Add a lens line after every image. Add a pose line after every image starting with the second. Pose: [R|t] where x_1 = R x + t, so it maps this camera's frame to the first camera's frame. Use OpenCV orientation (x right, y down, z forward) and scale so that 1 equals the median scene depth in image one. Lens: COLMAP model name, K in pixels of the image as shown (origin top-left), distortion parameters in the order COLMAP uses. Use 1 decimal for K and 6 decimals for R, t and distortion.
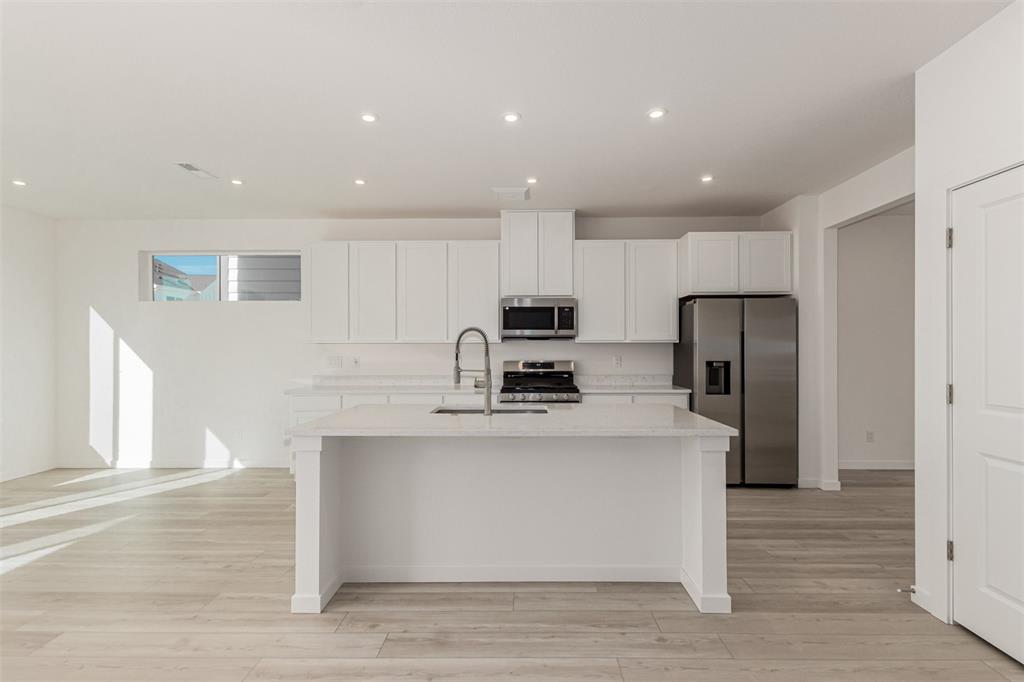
lens RADIAL K [[469.8, 0, 515.1], [0, 469.8, 346.7], [0, 0, 1]] dist [0.010732, -0.004377]
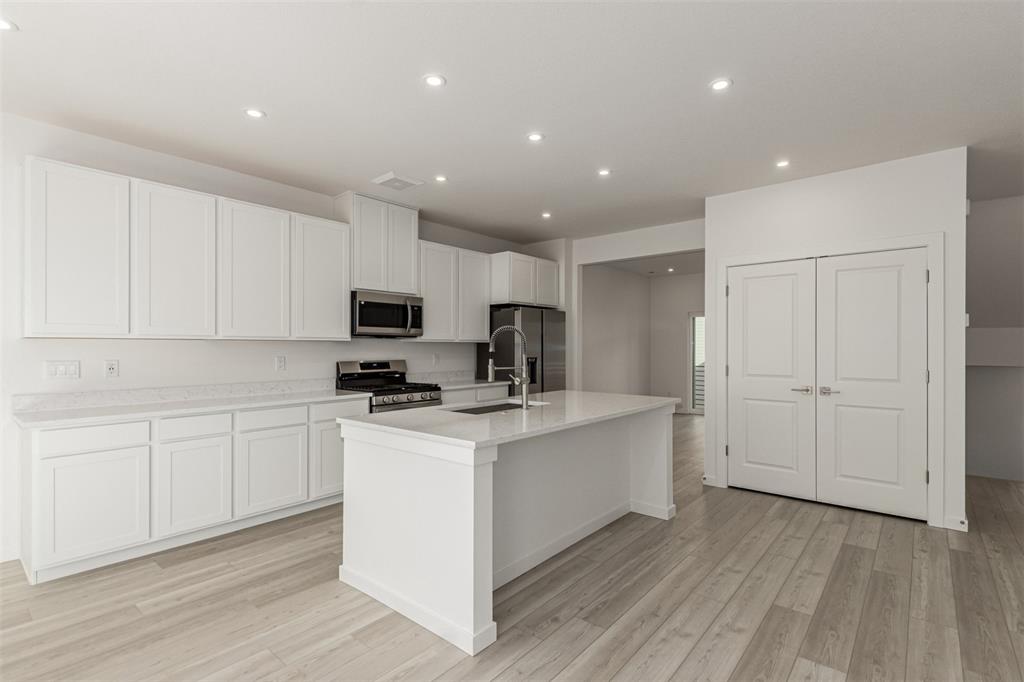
lens RADIAL K [[469.8, 0, 534.7], [0, 469.8, 348.4], [0, 0, 1]] dist [0.010732, -0.004377]
pose [[0.630463, 0.000468, 0.776219, -0.506201], [-0.004705, 0.999984, 0.003218, 0.001629], [-0.776205, -0.005681, 0.630455, 0.179614]]
